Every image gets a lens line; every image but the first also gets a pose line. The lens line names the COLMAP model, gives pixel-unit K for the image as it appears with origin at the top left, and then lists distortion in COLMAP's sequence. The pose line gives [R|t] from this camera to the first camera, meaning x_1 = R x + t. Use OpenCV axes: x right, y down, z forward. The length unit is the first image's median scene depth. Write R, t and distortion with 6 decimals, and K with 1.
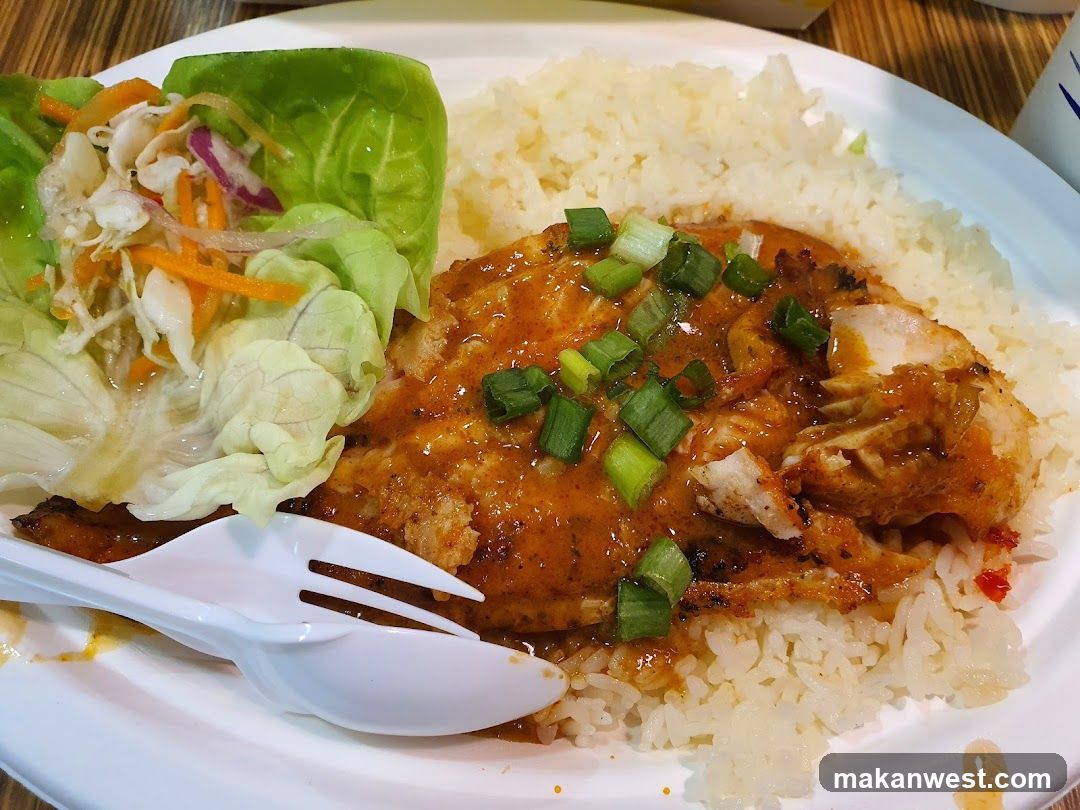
lens RADIAL K [[761.5, 0, 571.2], [0, 761.5, 405.0], [0, 0, 1]] dist [0.028120, -0.074151]
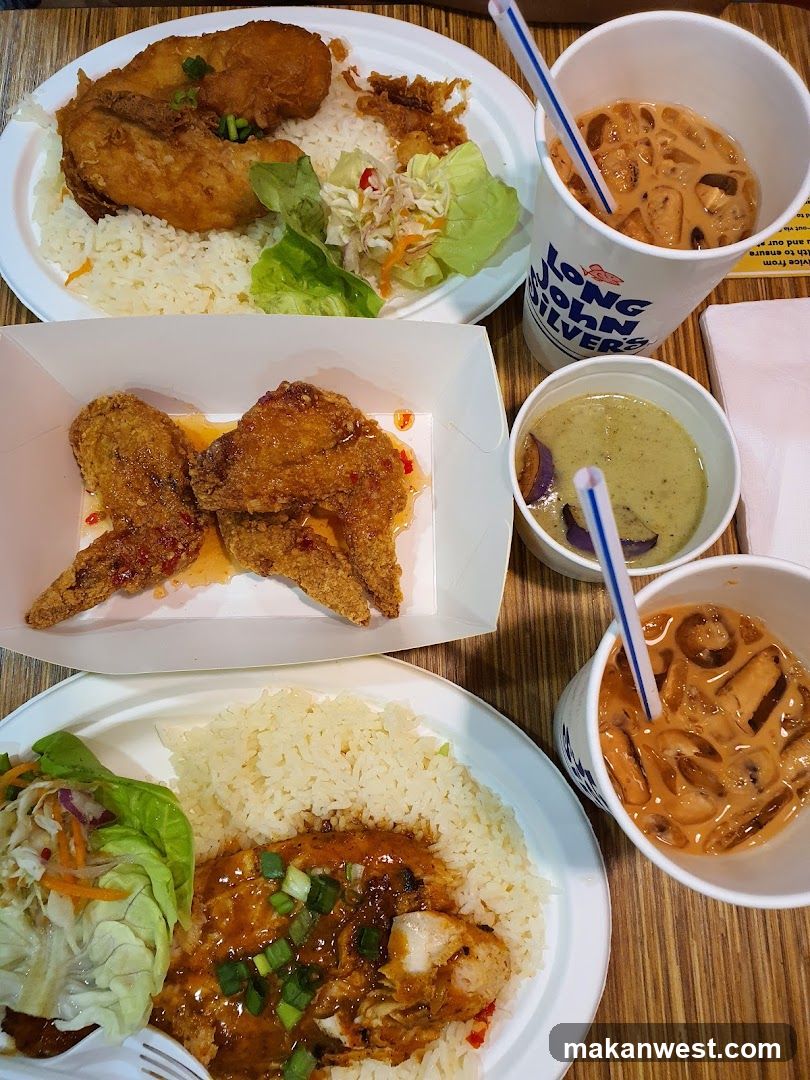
lens RADIAL K [[726.9, 0, 408.3], [0, 726.9, 548.2], [0, 0, 1]] dist [0.068307, -0.061003]
pose [[0.999433, -0.021290, -0.026067, 0.451527], [0.025826, 0.981763, 0.188346, -1.432211], [0.021582, -0.188912, 0.981757, -0.703330]]
